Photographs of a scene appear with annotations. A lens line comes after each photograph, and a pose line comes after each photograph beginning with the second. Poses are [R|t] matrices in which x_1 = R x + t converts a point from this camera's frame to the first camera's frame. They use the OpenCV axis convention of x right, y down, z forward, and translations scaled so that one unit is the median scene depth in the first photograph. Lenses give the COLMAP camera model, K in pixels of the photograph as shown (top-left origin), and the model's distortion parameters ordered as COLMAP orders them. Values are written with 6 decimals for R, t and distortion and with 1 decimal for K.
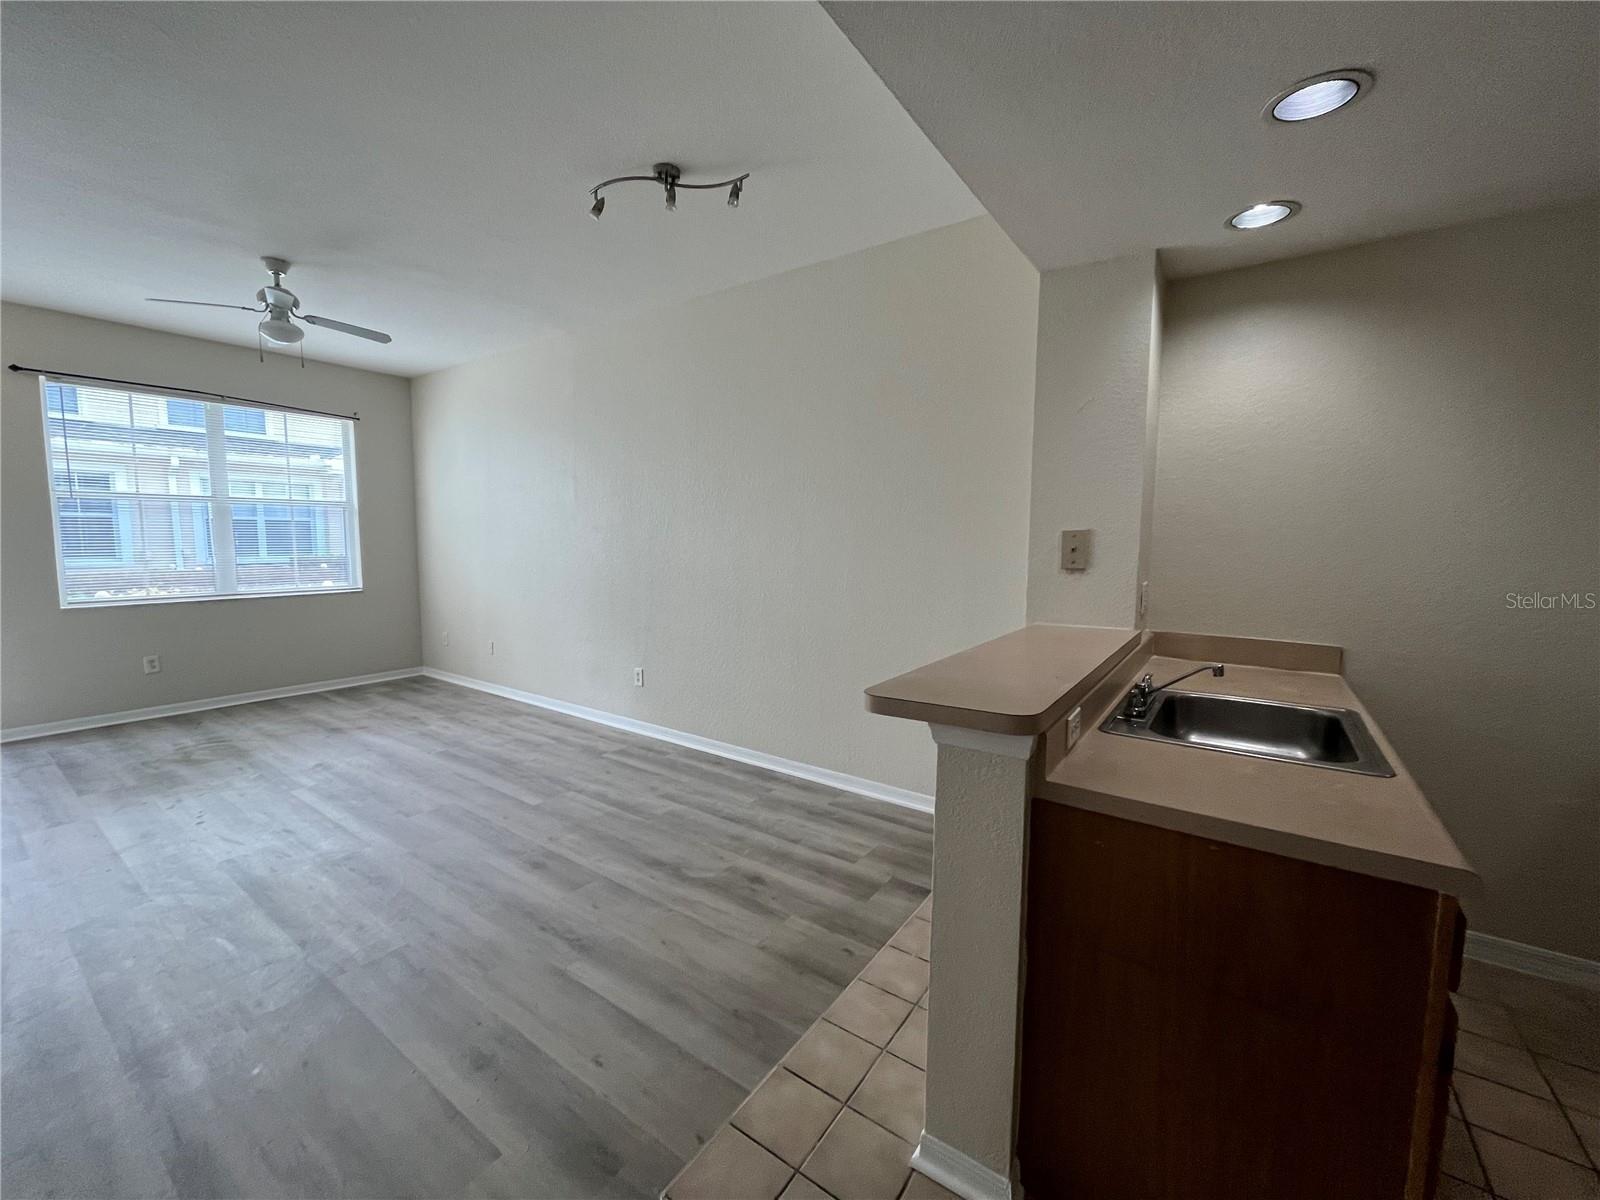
lens RADIAL K [[636.9, 0, 793.9], [0, 636.9, 596.7], [0, 0, 1]] dist [-0.004030, -0.001044]
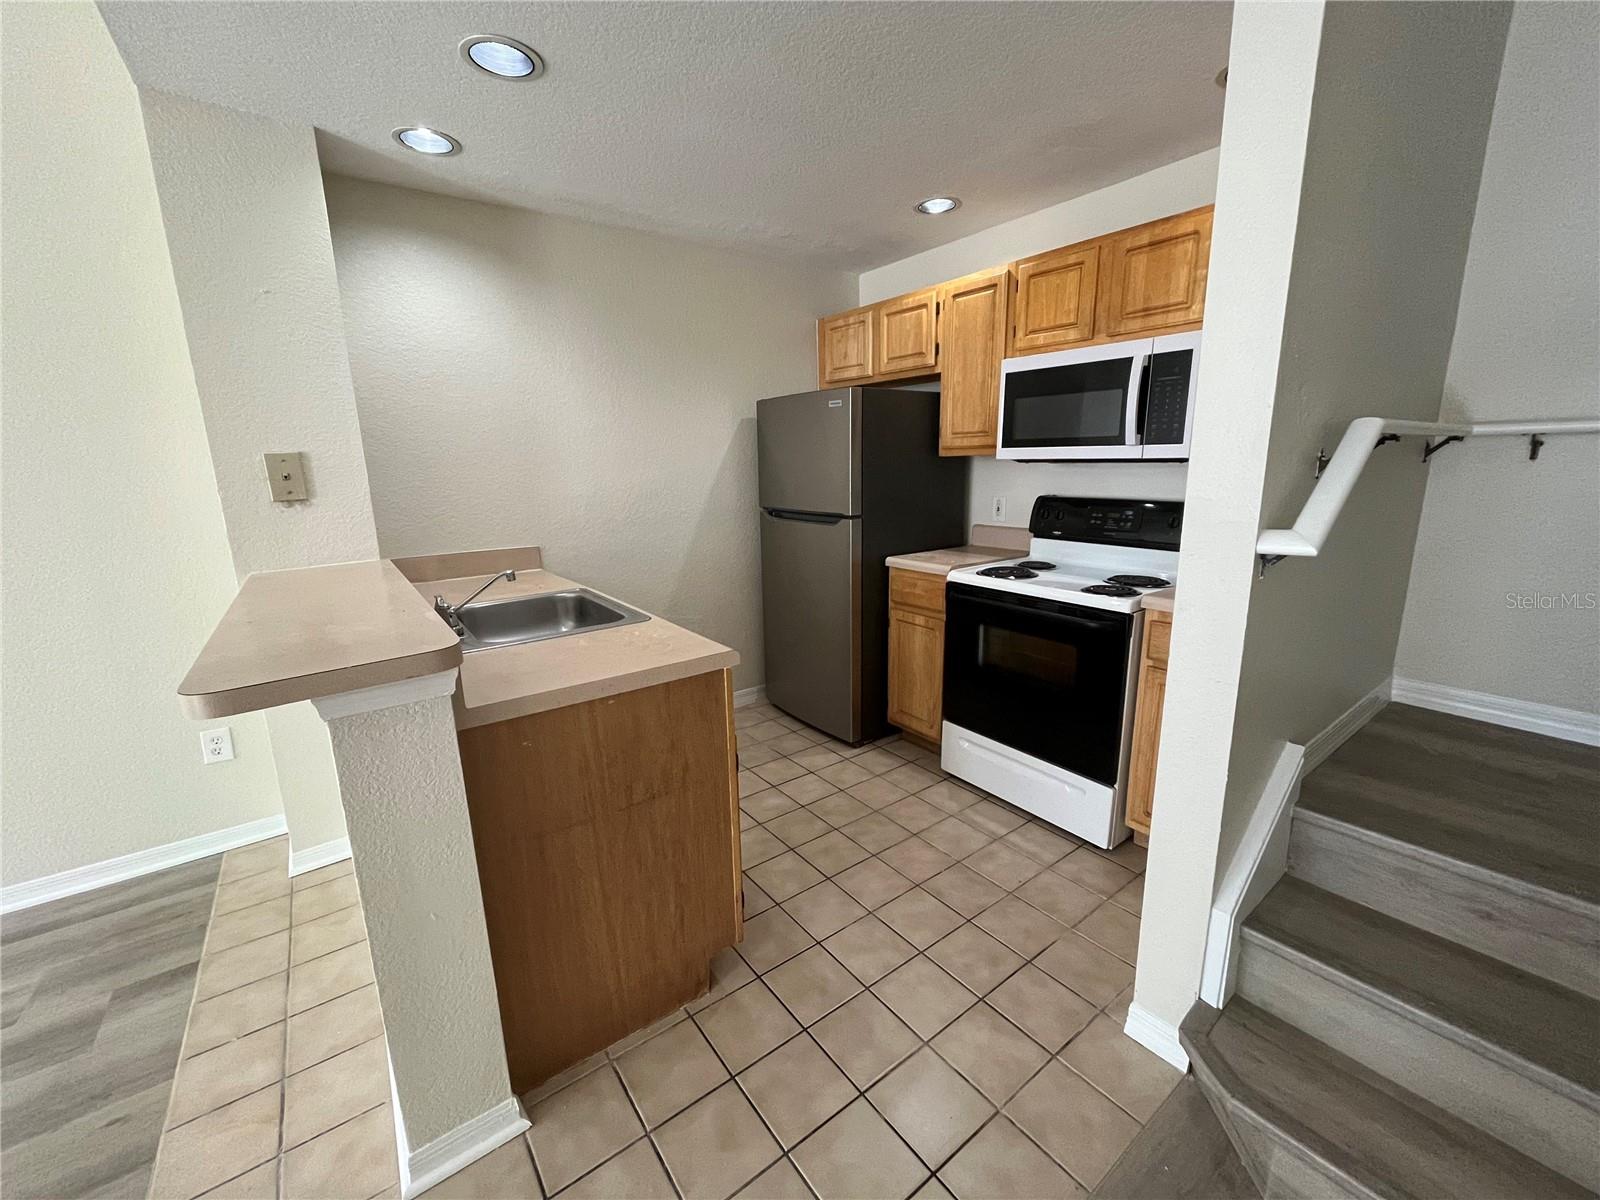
lens RADIAL K [[636.9, 0, 790.6], [0, 636.9, 597.6], [0, 0, 1]] dist [-0.004030, -0.001044]
pose [[0.314792, -0.210060, 0.925624, -0.170902], [0.112615, 0.976581, 0.183326, 0.002279], [-0.942456, 0.046530, 0.331076, 0.121467]]
